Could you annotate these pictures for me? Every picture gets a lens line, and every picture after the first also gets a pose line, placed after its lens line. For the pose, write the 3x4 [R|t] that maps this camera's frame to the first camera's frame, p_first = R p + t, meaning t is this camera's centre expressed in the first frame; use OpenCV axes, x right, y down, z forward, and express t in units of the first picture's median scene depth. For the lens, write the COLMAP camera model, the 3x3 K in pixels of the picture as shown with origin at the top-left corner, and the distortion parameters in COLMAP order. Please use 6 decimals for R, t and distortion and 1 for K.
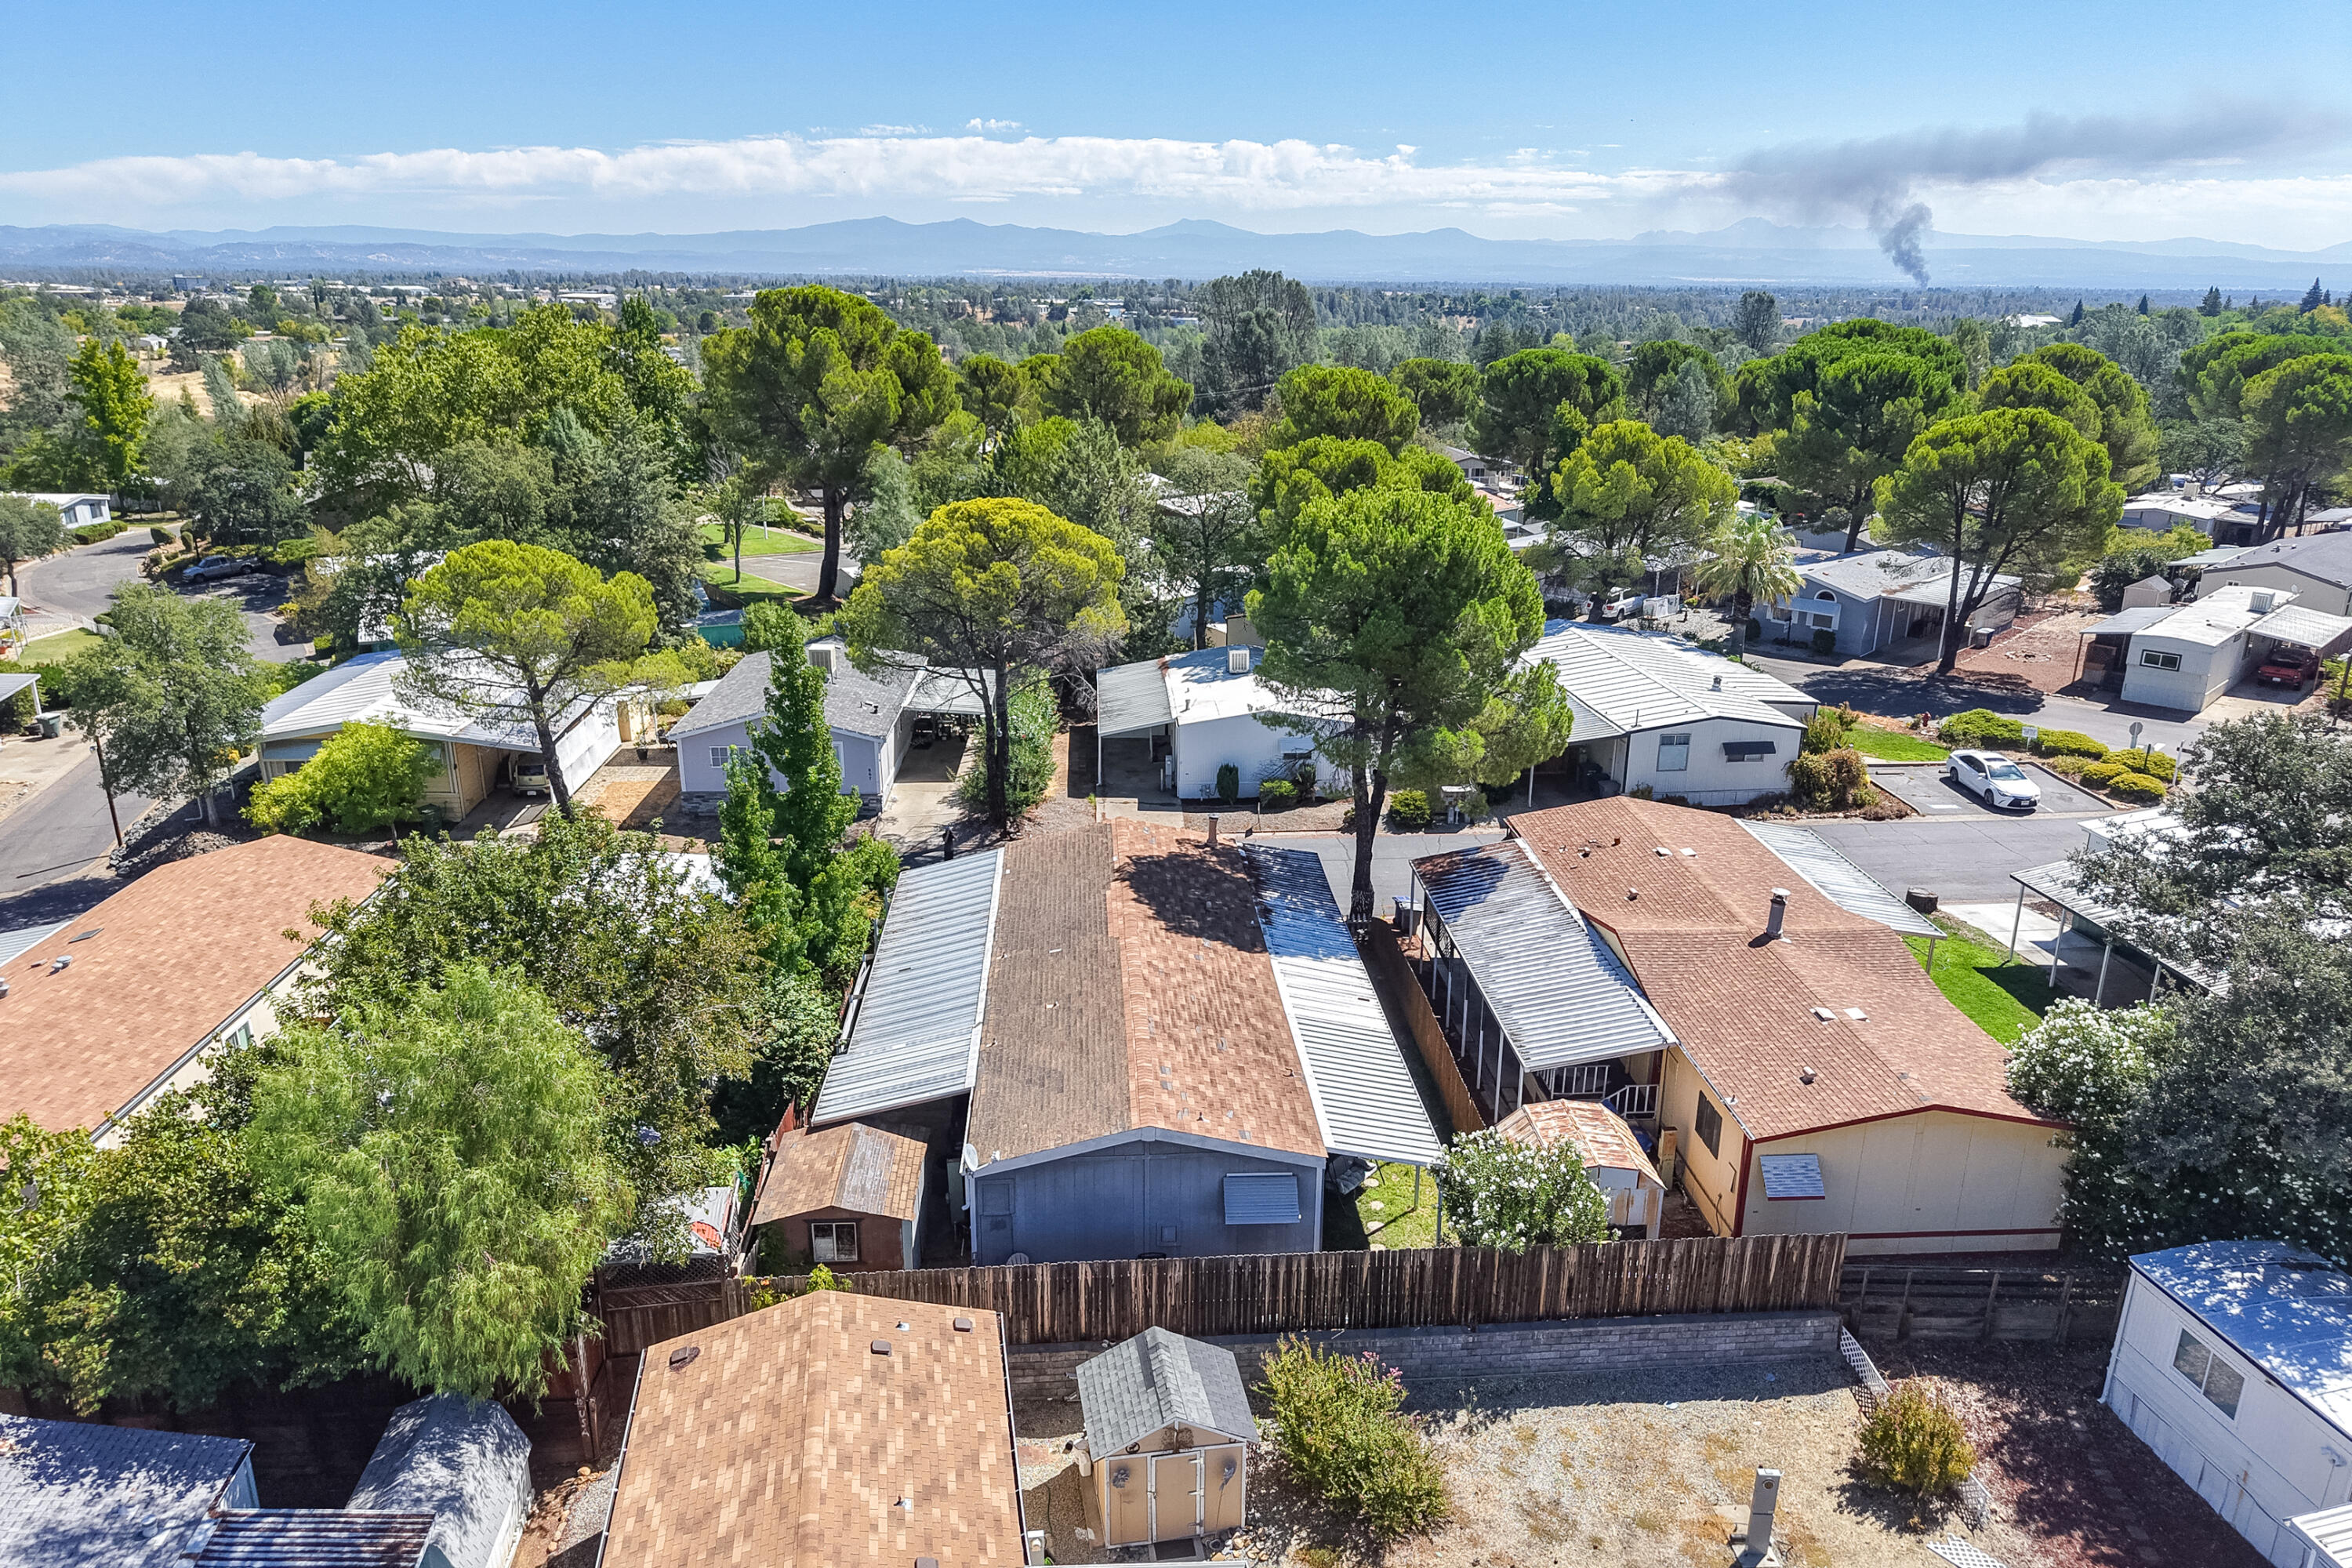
lens RADIAL K [[1576.4, 0, 1188.0], [0, 1576.4, 784.4], [0, 0, 1]] dist [0.012183, -0.003856]
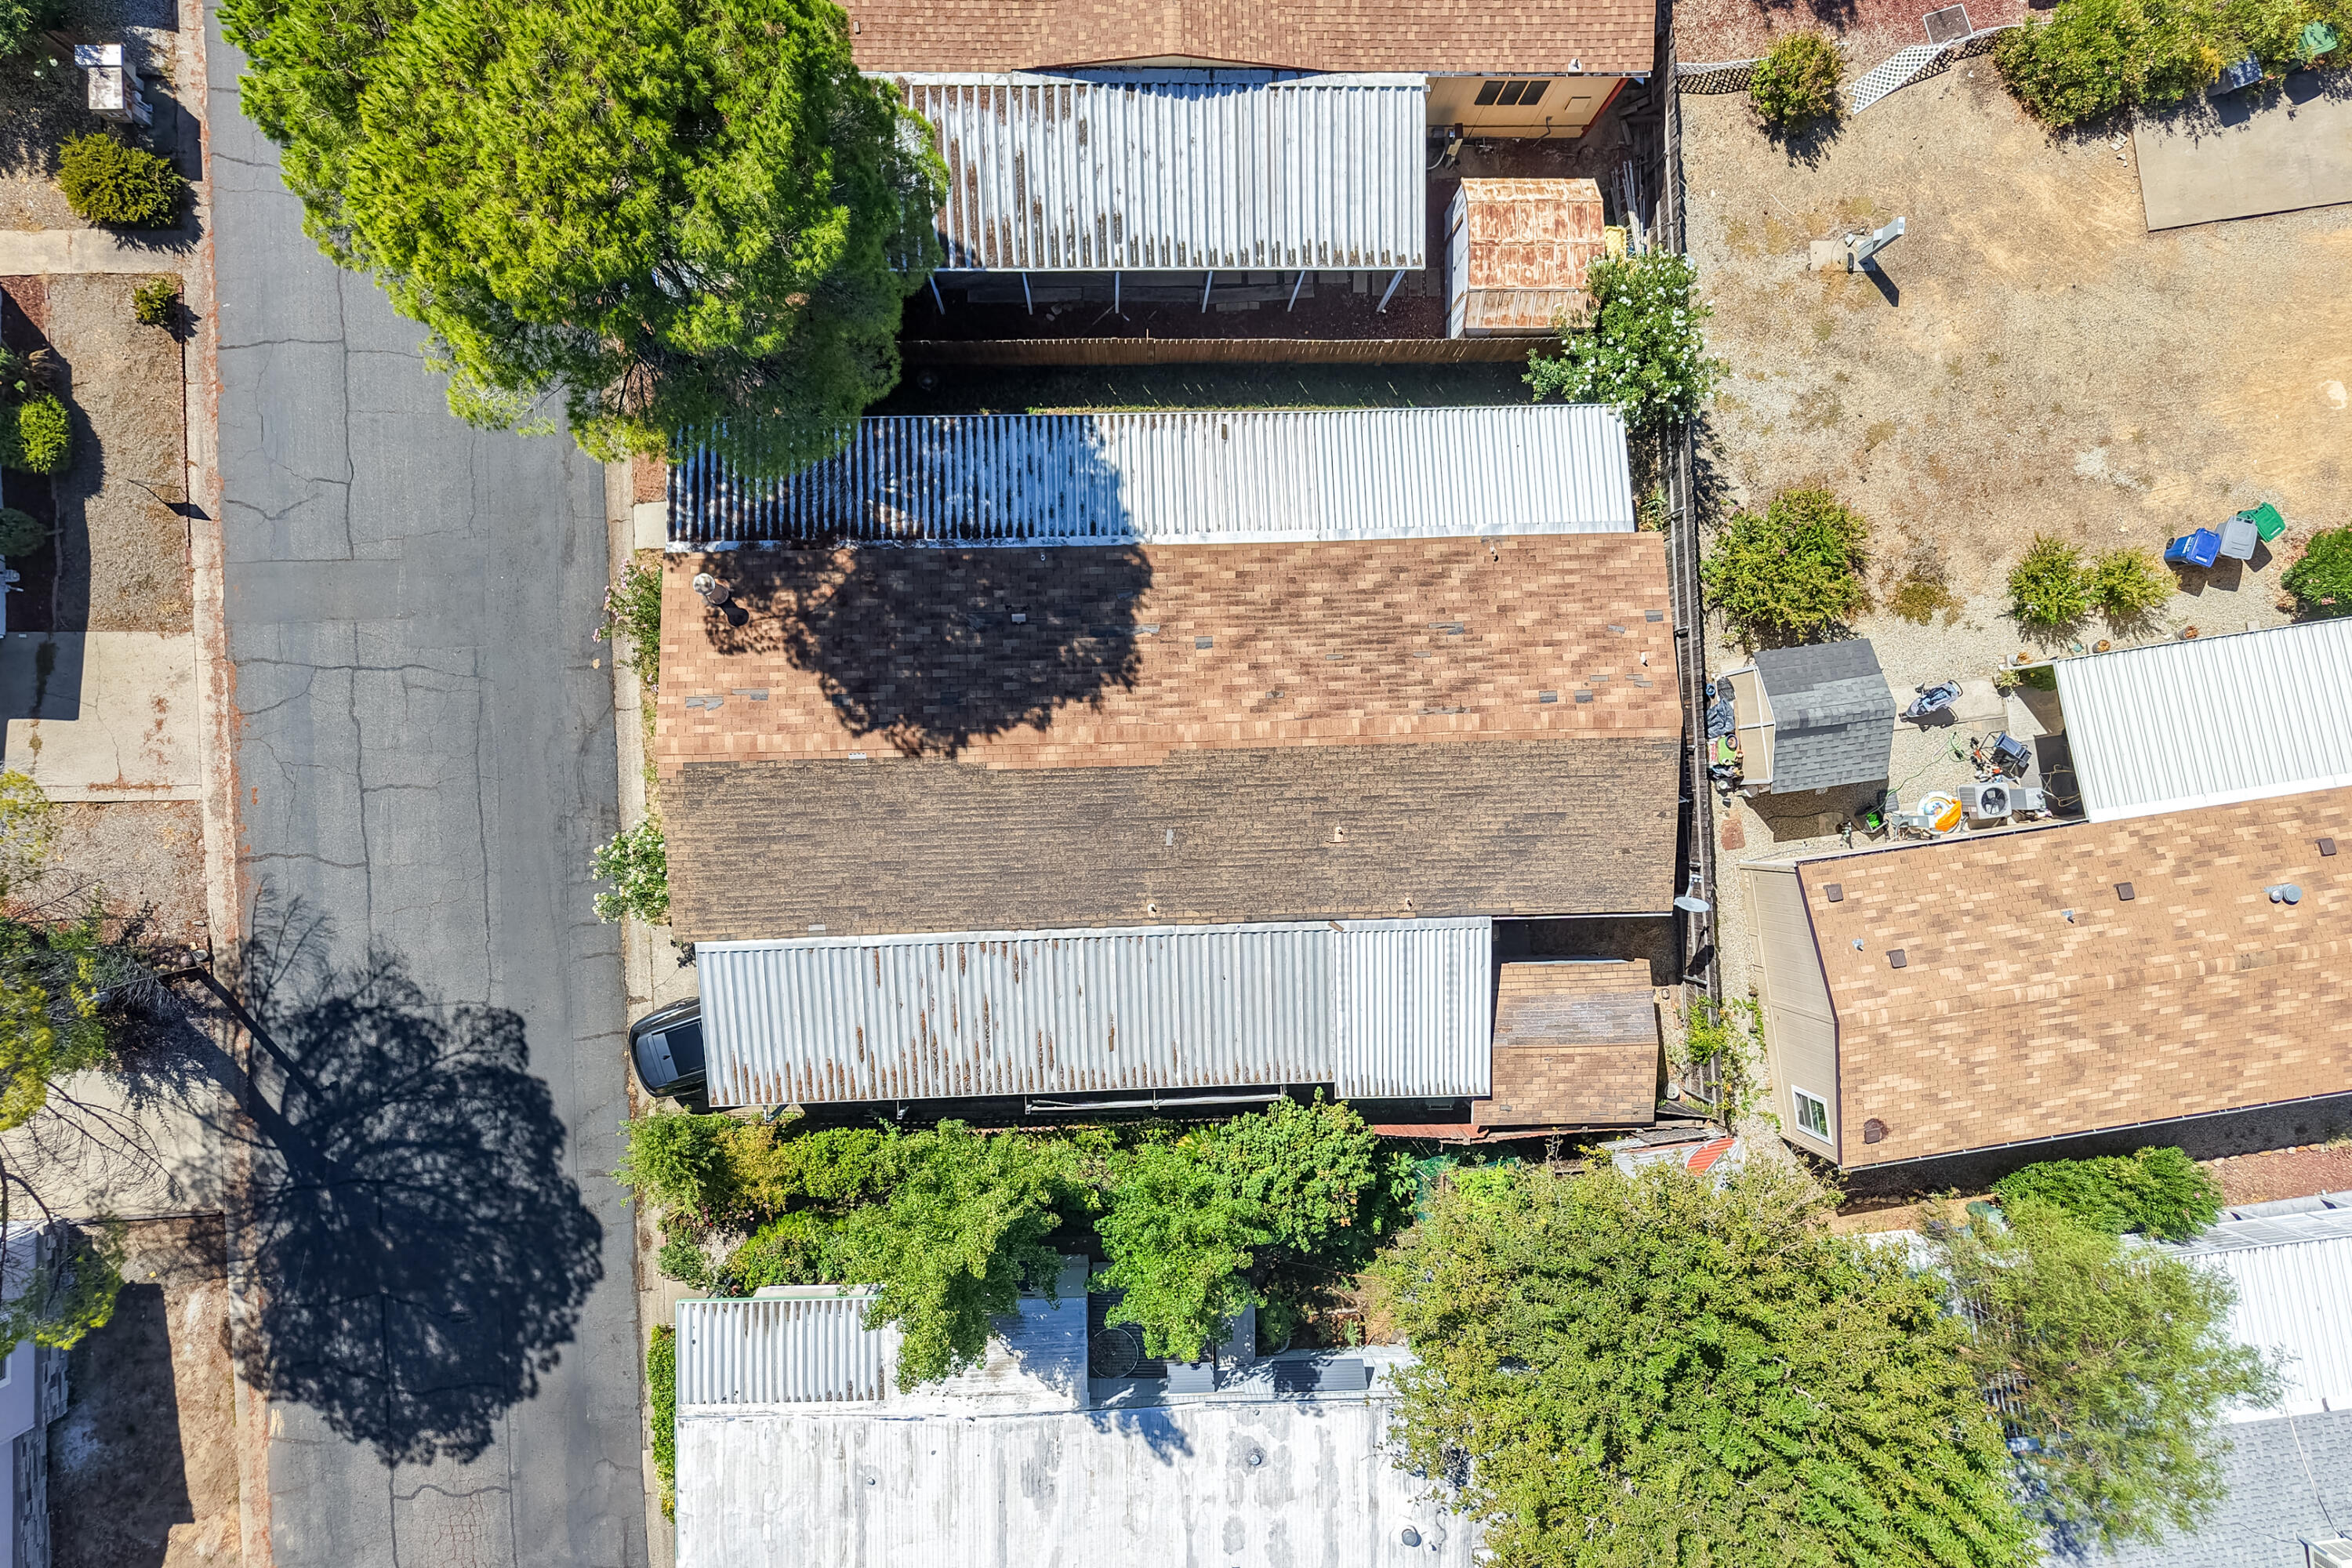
lens RADIAL K [[1576.4, 0, 1187.4], [0, 1576.4, 784.8], [0, 0, 1]] dist [0.012183, -0.003856]
pose [[0.041388, -0.999136, -0.003695, -0.054840], [0.272905, 0.007747, 0.962010, -0.583406], [-0.961150, -0.040824, 0.272990, 0.771477]]
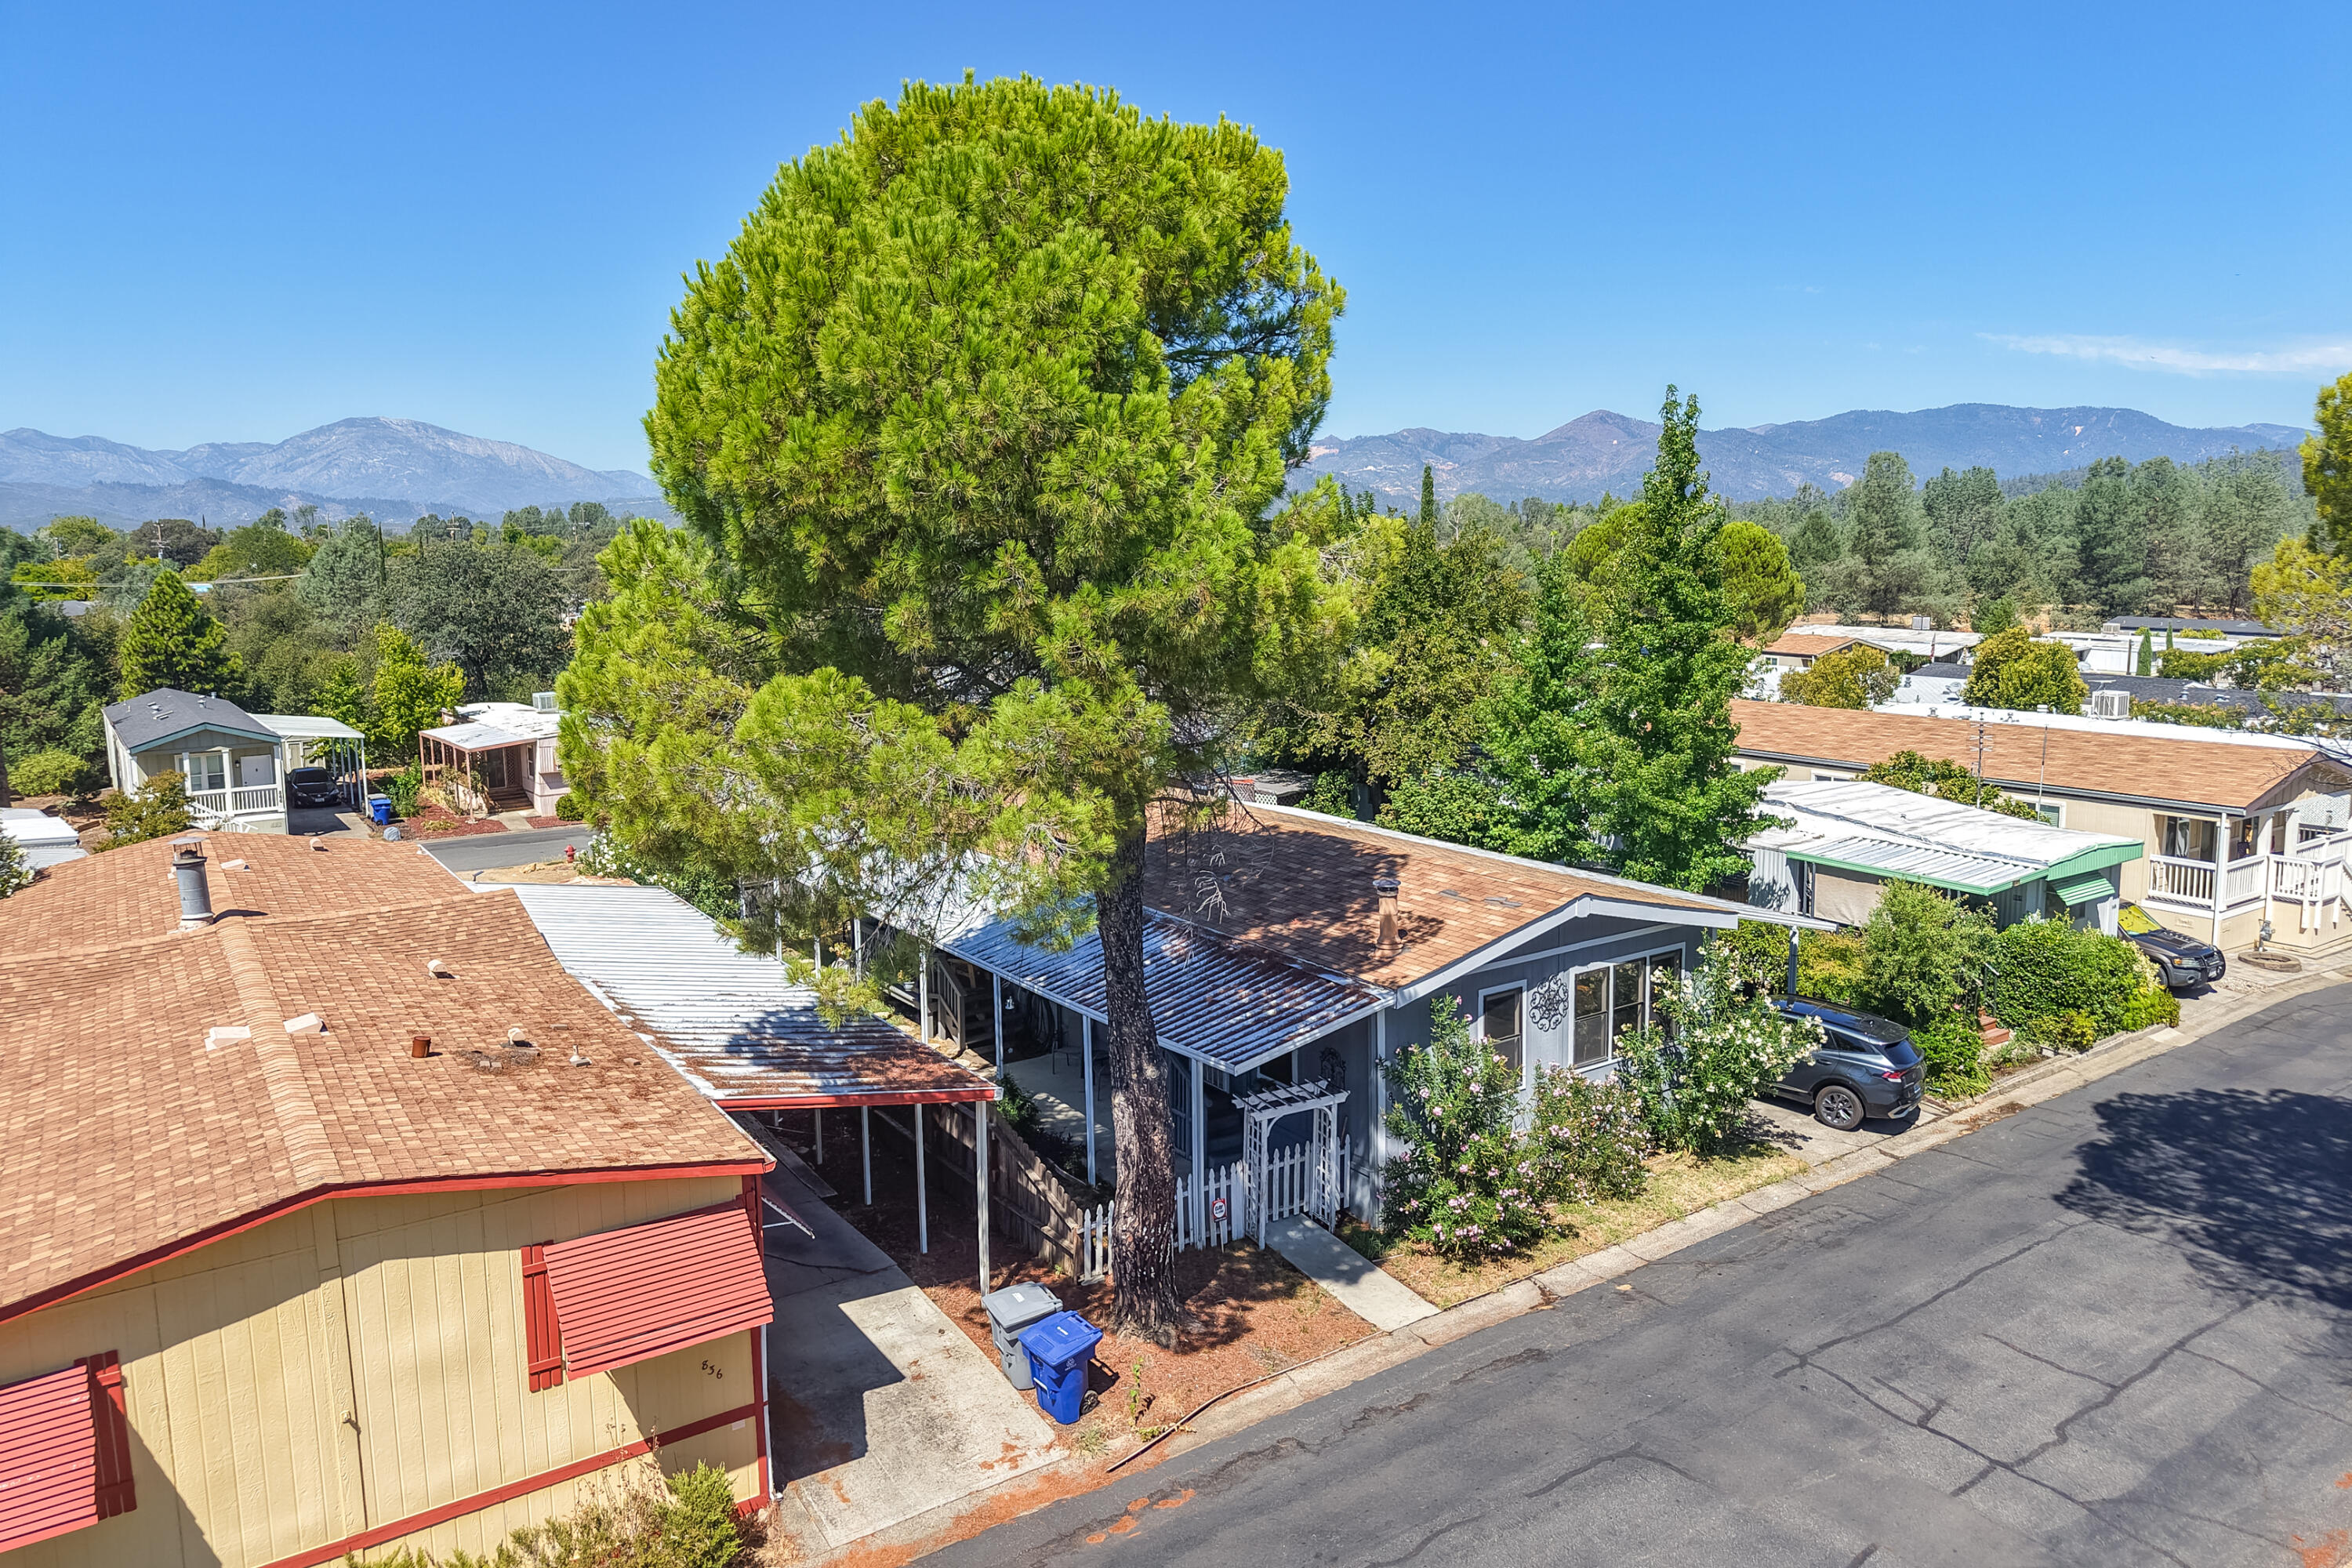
lens RADIAL K [[1576.4, 0, 1168.6], [0, 1576.4, 778.6], [0, 0, 1]] dist [0.012183, -0.003856]
pose [[-0.856790, 0.090554, -0.507653, 0.347843], [-0.145351, 0.902134, 0.406236, -0.225963], [0.494757, 0.421846, -0.759777, 1.510838]]
